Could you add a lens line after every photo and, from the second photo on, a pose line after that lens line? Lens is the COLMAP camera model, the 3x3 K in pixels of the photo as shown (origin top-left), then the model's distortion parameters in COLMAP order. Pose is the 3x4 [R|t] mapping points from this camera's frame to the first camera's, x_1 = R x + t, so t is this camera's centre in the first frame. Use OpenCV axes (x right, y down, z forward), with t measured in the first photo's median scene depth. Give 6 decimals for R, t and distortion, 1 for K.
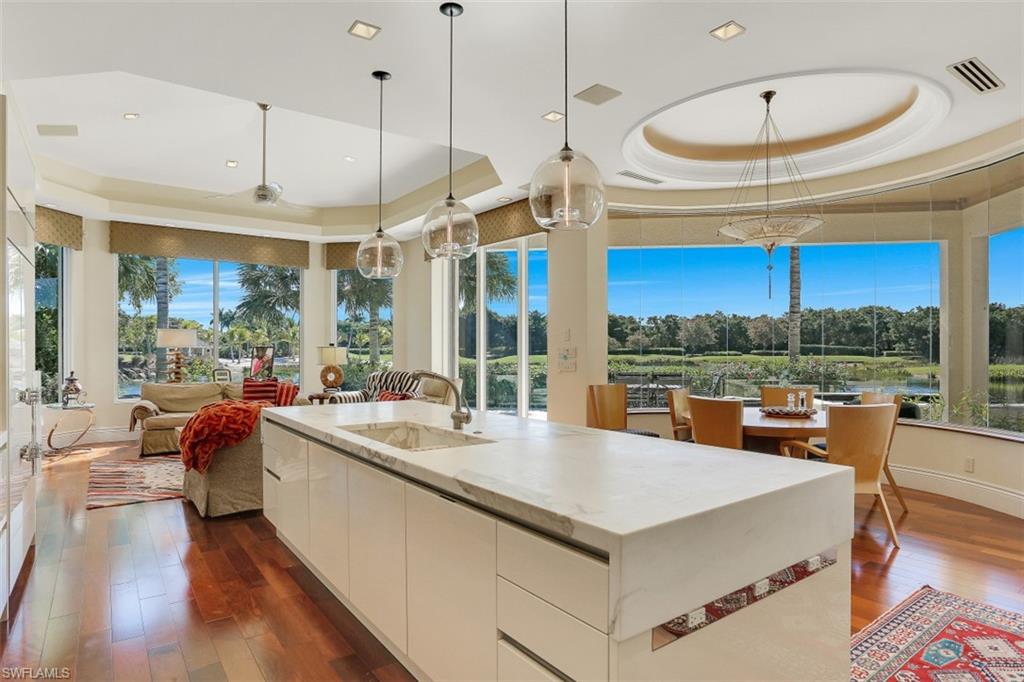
lens RADIAL K [[579.8, 0, 517.4], [0, 579.8, 349.1], [0, 0, 1]] dist [-0.012868, 0.000162]
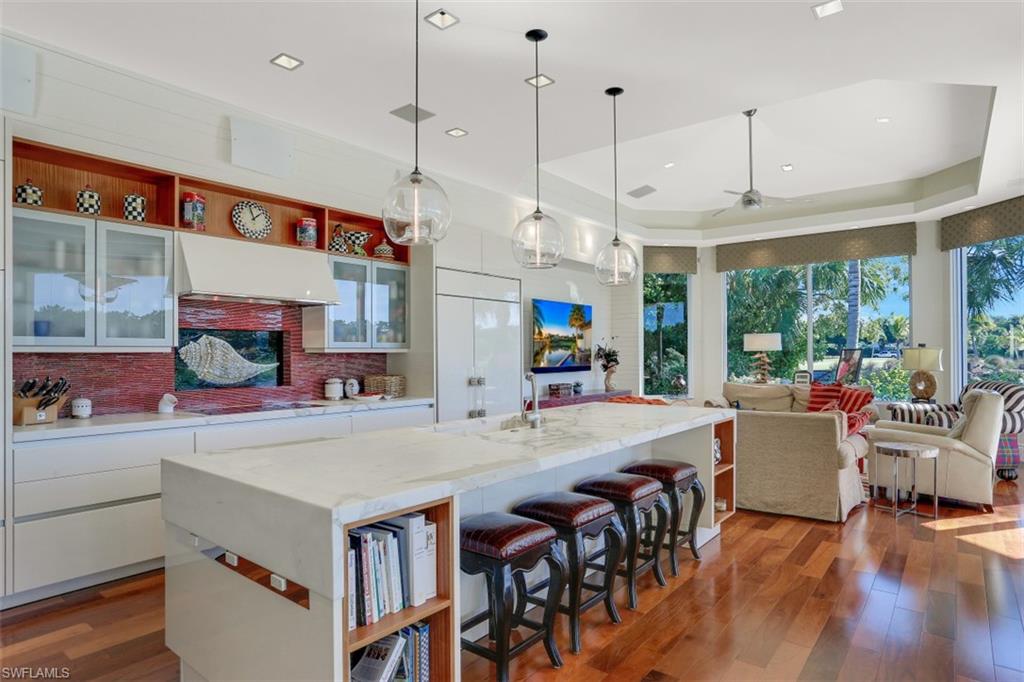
lens RADIAL K [[593.7, 0, 517.4], [0, 593.7, 349.0], [0, 0, 1]] dist [0.004631, 0.002105]
pose [[0.284300, -0.013511, -0.958640, 0.336810], [0.010212, 0.999887, -0.011064, 0.001518], [0.958681, -0.006645, 0.284405, 0.235855]]
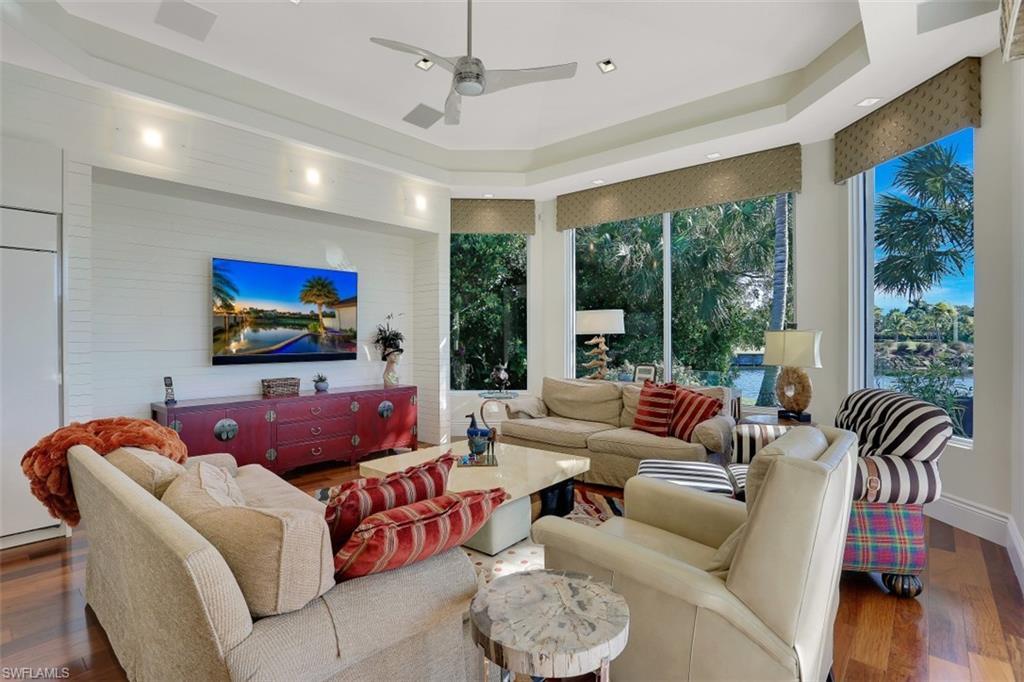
lens RADIAL K [[504.2, 0, 505.6], [0, 504.2, 337.8], [0, 0, 1]] dist [-0.044498, 0.008899]
pose [[0.210421, -0.002712, -0.977607, 0.053218], [0.004555, 0.999988, -0.001793, 0.002754], [0.977600, -0.004076, 0.210431, 0.707403]]
